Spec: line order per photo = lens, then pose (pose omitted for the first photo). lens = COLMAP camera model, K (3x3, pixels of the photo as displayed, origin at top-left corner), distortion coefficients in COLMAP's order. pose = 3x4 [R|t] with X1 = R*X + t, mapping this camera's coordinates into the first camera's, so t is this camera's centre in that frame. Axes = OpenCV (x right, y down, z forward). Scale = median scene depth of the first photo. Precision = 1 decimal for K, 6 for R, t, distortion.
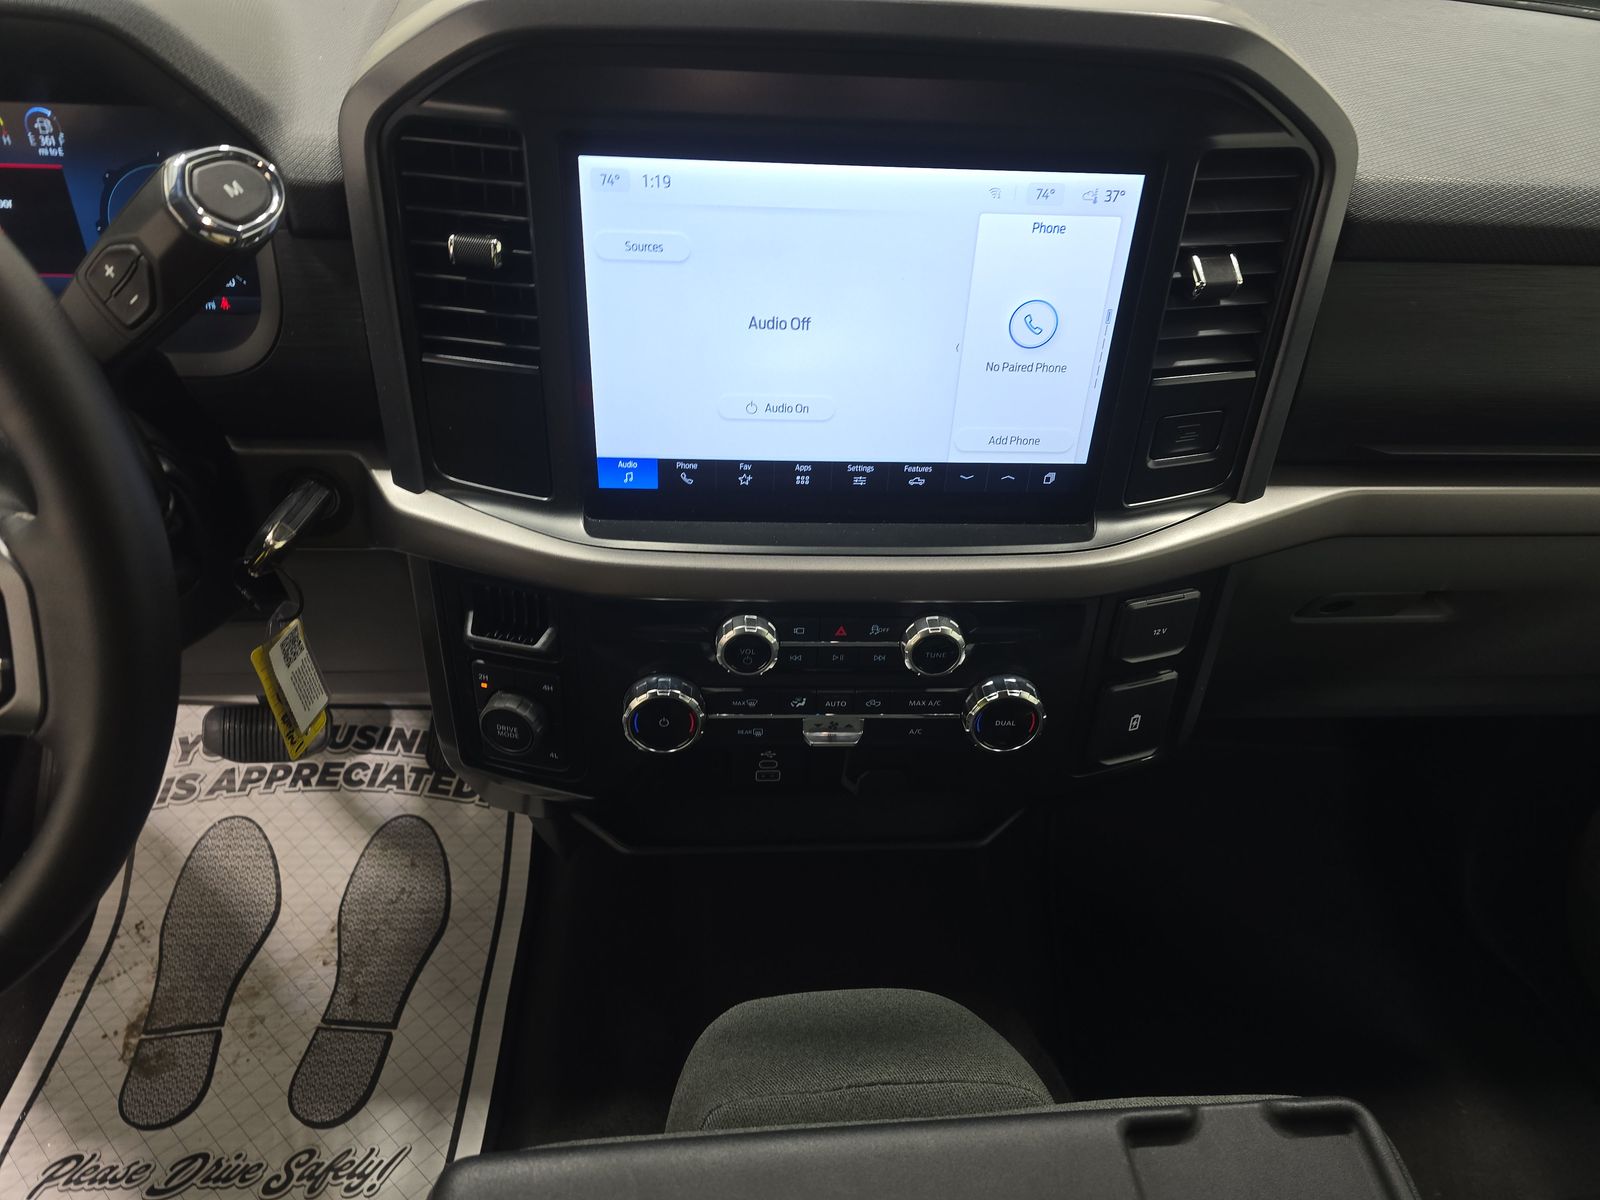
lens RADIAL K [[1060.0, 0, 800.0], [0, 1060.0, 600.0], [0, 0, 1]] dist [0.079630, -0.075750]
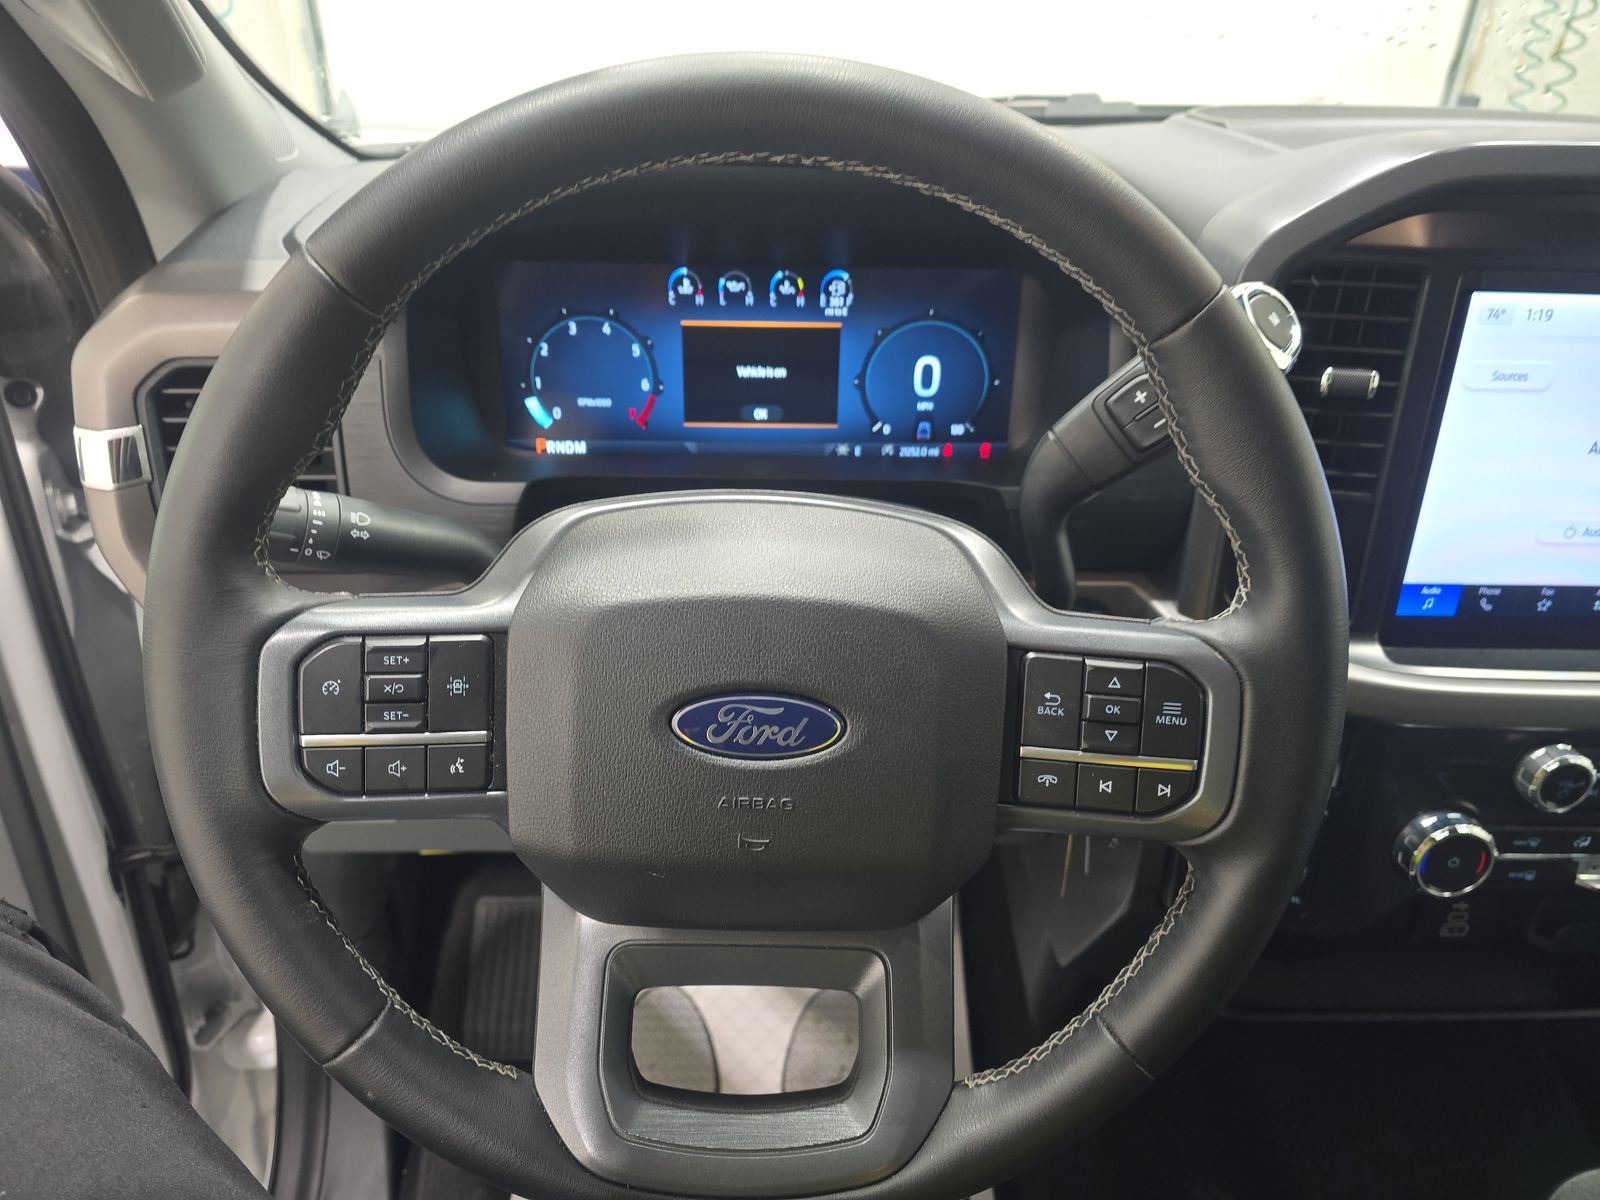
lens RADIAL K [[1060.0, 0, 800.0], [0, 1060.0, 600.0], [0, 0, 1]] dist [0.079630, -0.075750]
pose [[0.999840, -0.005549, -0.016986, -0.728266], [0.002541, 0.985050, -0.172247, 0.052430], [0.017687, 0.172176, 0.984907, 0.002360]]
